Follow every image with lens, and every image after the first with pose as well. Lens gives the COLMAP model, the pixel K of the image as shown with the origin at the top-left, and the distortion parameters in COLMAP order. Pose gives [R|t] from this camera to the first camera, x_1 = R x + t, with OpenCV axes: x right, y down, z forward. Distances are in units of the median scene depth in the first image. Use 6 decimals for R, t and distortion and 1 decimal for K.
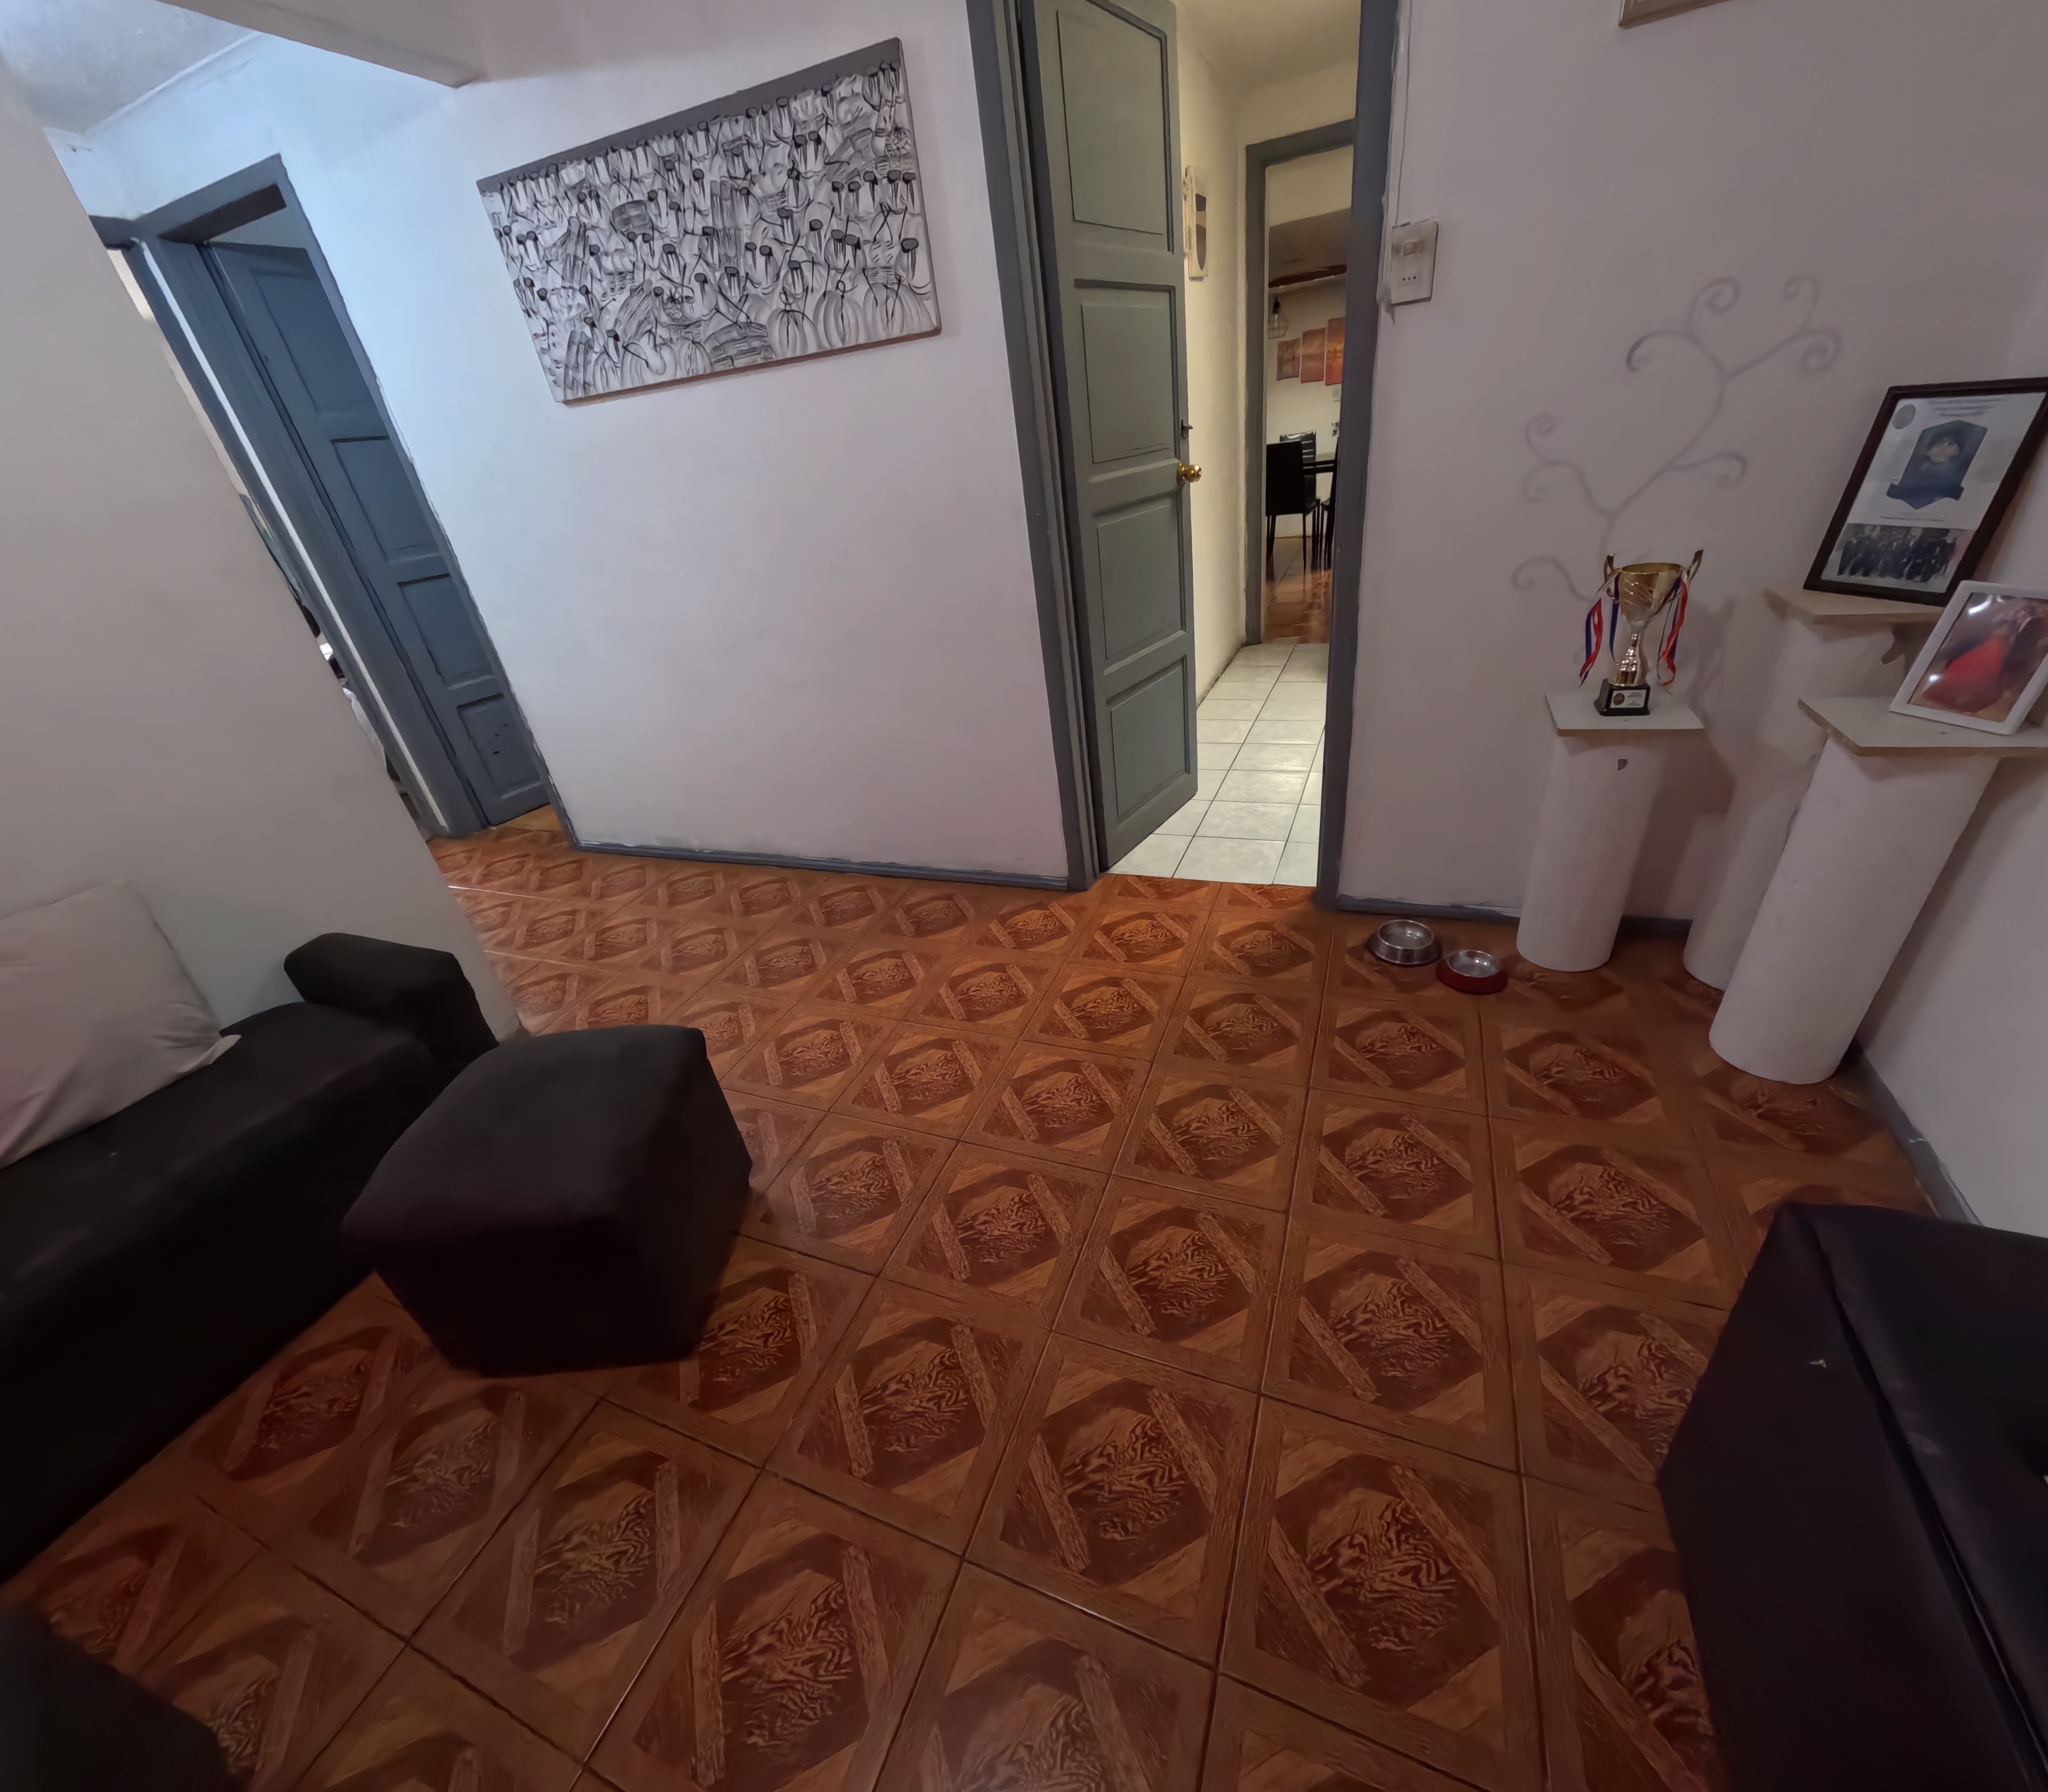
lens RADIAL K [[833.9, 0, 1018.9], [0, 833.9, 895.4], [0, 0, 1]] dist [-0.003826, 0.001133]
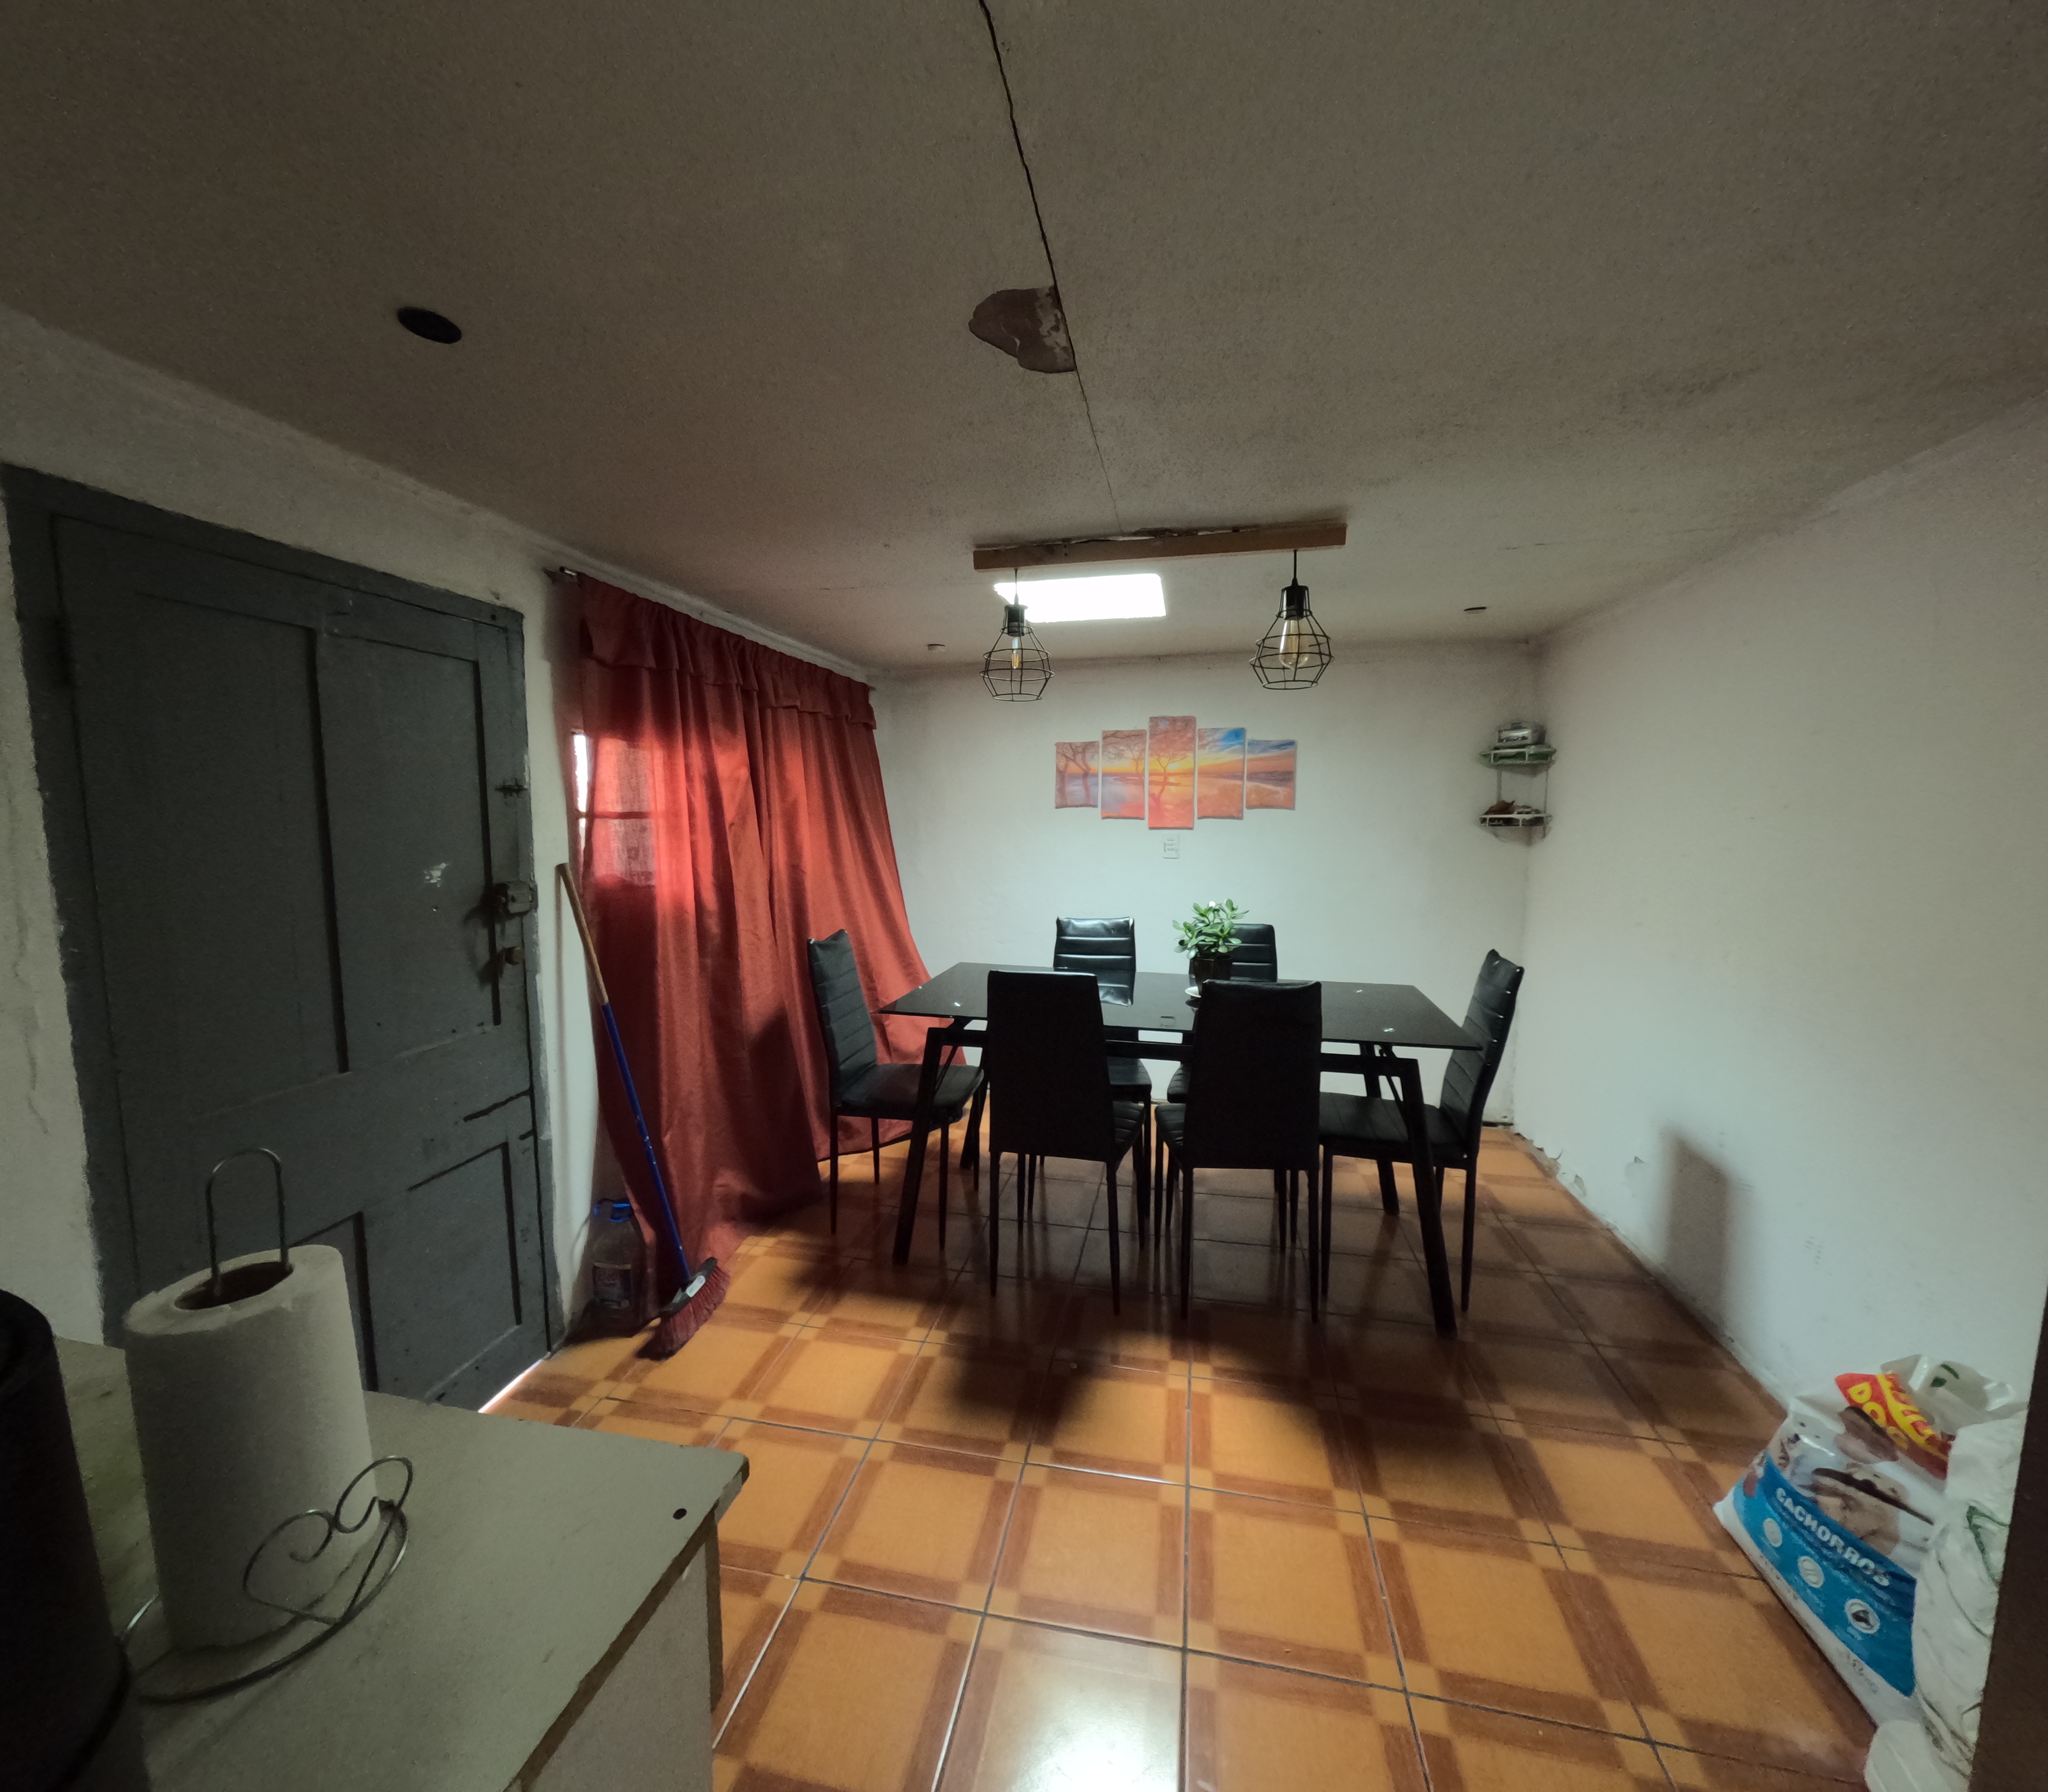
lens RADIAL K [[833.9, 0, 1032.8], [0, 833.9, 897.9], [0, 0, 1]] dist [-0.003826, 0.001133]
pose [[0.974340, 0.107287, 0.197868, 0.753683], [-0.016173, 0.910189, -0.413878, -1.342852], [-0.224501, 0.400057, 0.888568, 2.149256]]
